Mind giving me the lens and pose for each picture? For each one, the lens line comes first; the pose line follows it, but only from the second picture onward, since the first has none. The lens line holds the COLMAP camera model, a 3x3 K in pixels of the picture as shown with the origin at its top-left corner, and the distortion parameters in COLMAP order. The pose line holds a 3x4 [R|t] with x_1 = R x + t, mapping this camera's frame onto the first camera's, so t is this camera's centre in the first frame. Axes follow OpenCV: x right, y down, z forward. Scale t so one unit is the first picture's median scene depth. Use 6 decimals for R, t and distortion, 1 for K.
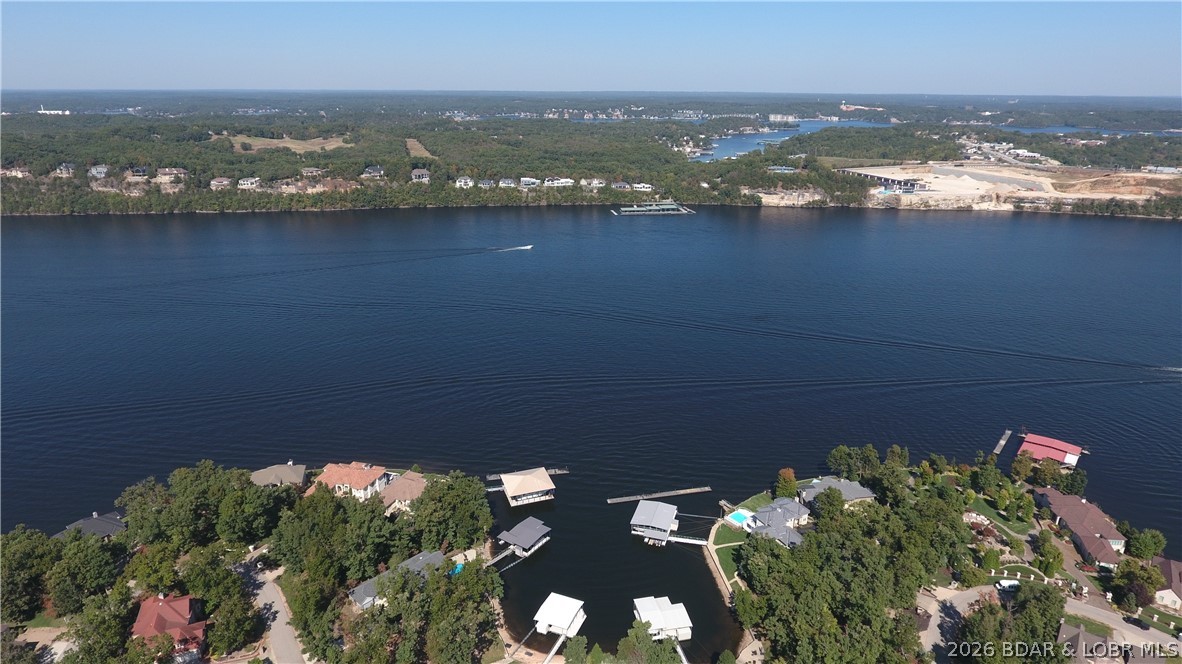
lens RADIAL K [[692.3, 0, 598.5], [0, 692.3, 332.0], [0, 0, 1]] dist [-0.004129, 0.000103]
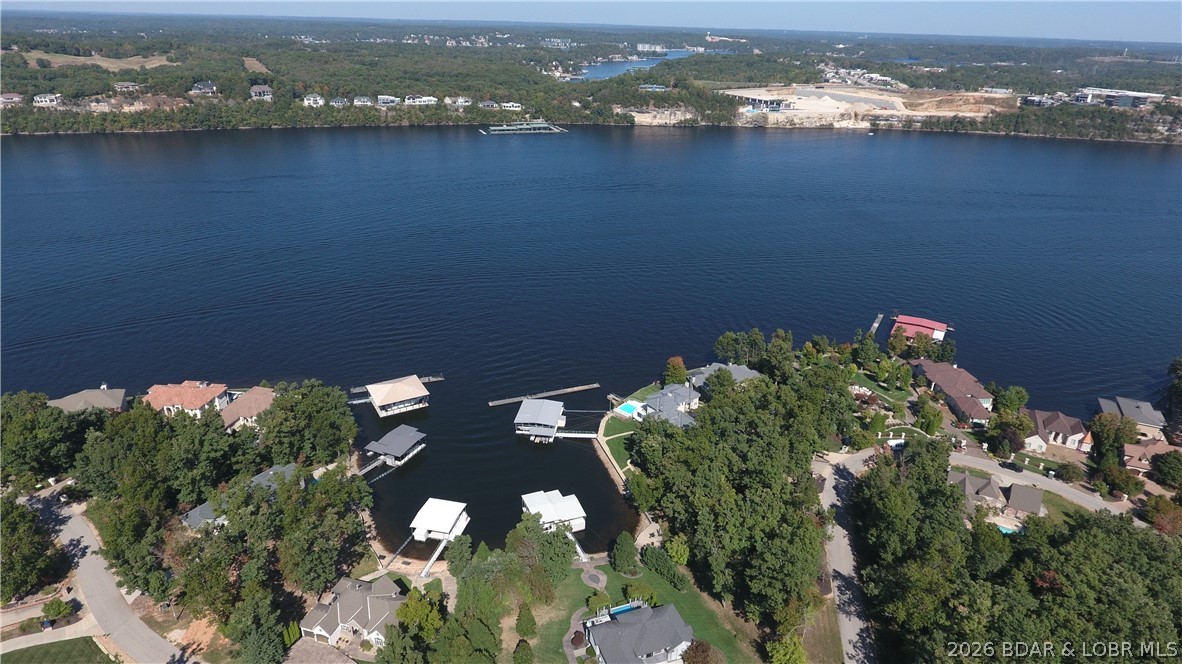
lens RADIAL K [[692.3, 0, 598.5], [0, 692.3, 332.0], [0, 0, 1]] dist [-0.004129, 0.000103]
pose [[0.983722, -0.055678, 0.170855, 0.001553], [0.040961, 0.995235, 0.088487, 0.021748], [-0.174967, -0.080049, 0.981315, 0.022983]]
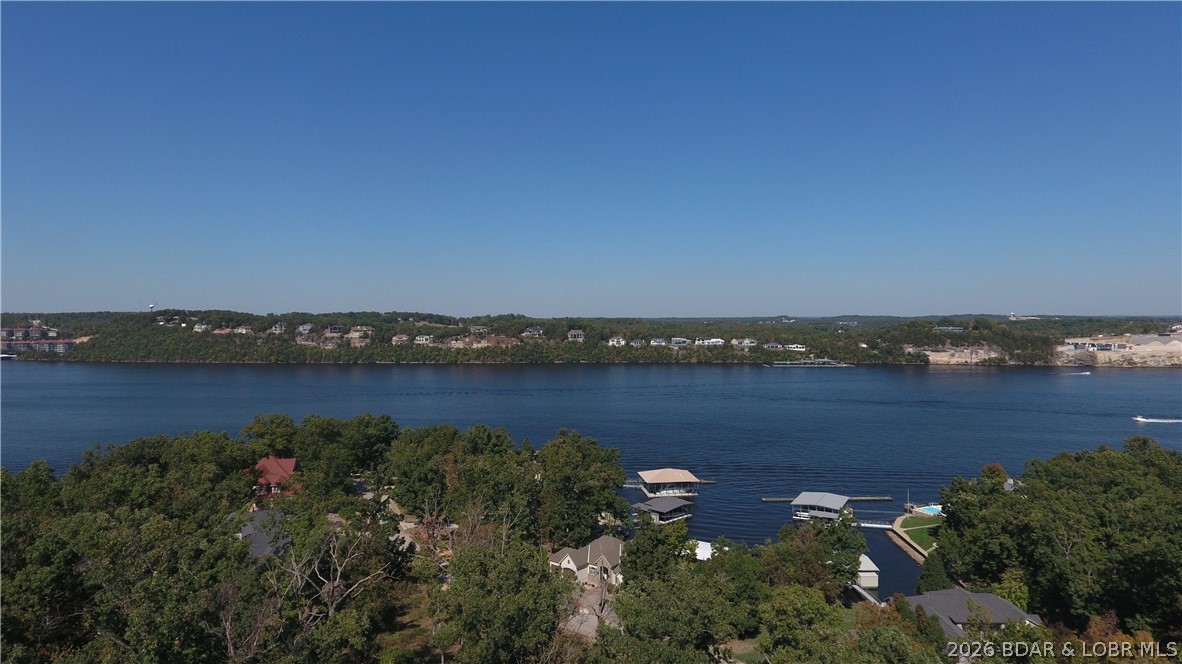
lens RADIAL K [[692.3, 0, 598.5], [0, 692.3, 332.0], [0, 0, 1]] dist [-0.004129, 0.000103]
pose [[0.976965, -0.006260, -0.213307, -0.000263], [-0.061478, 0.948936, -0.309422, 0.096328], [0.204352, 0.315408, 0.926692, 0.034342]]
